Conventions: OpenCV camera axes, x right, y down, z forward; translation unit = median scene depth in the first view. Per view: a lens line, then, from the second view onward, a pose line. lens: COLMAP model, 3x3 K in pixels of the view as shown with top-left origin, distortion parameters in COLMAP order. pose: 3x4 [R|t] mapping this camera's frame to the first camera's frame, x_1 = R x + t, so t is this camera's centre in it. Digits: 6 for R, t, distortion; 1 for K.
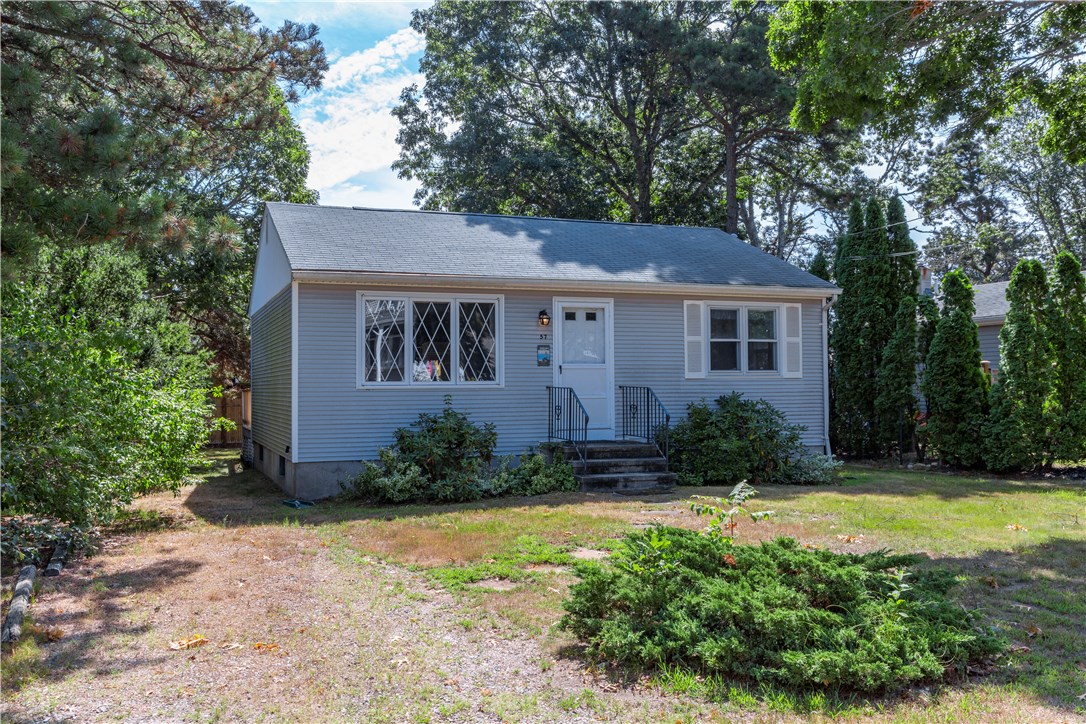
lens RADIAL K [[984.1, 0, 541.6], [0, 984.1, 363.0], [0, 0, 1]] dist [-0.001817, 0.000000]
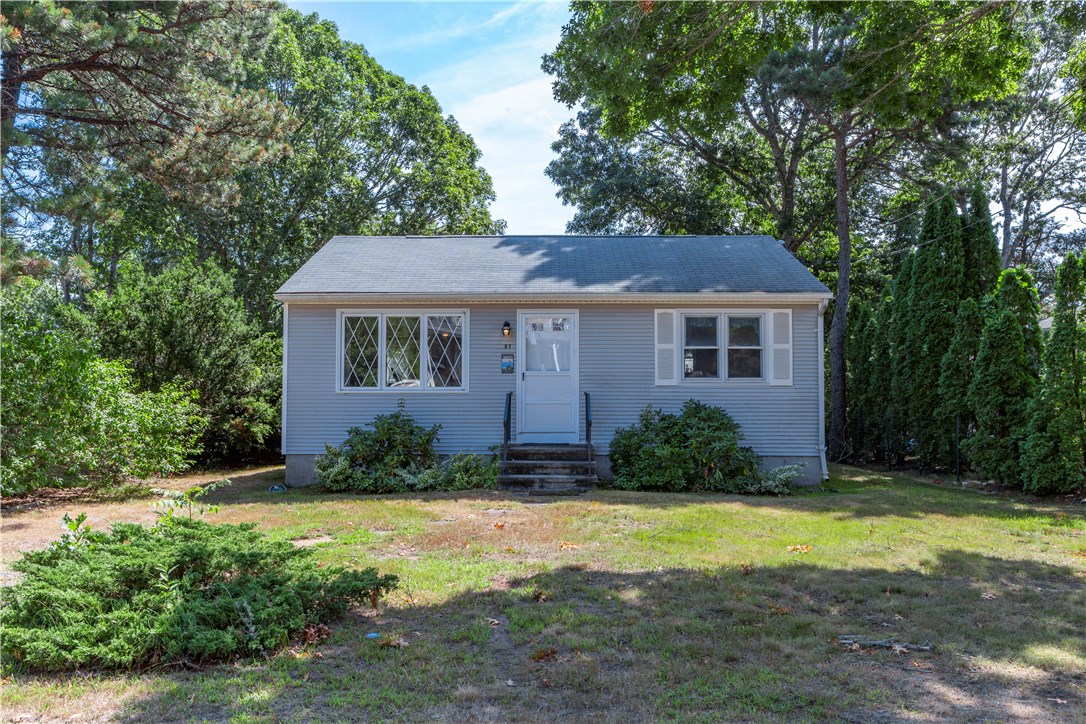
lens RADIAL K [[900.5, 0, 540.3], [0, 900.5, 359.1], [0, 0, 1]] dist [0.010845, 0.000244]
pose [[0.929049, -0.006192, -0.369905, 0.382862], [0.000882, 0.999894, -0.014522, 0.001778], [0.369956, 0.013166, 0.928956, 0.085344]]
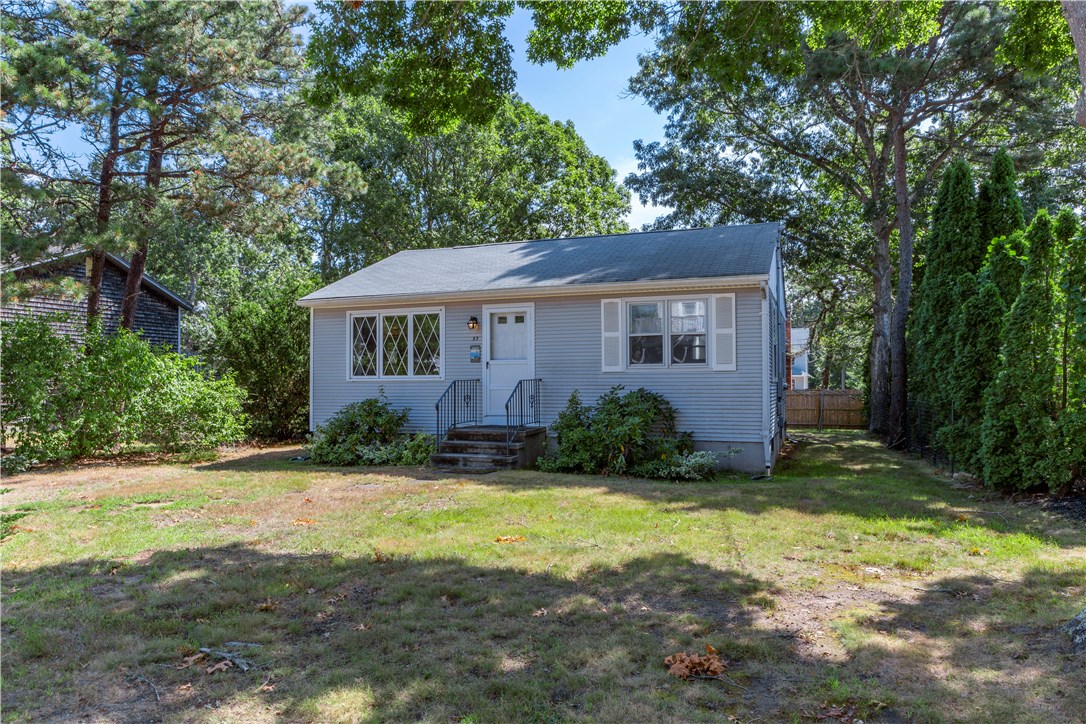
lens RADIAL K [[727.3, 0, 546.4], [0, 727.3, 367.2], [0, 0, 1]] dist [0.004760, -0.001788]
pose [[0.750616, -0.009389, -0.660672, 0.628733], [0.016196, 0.999860, 0.004192, 0.006267], [0.660540, -0.013846, 0.750663, 0.362599]]
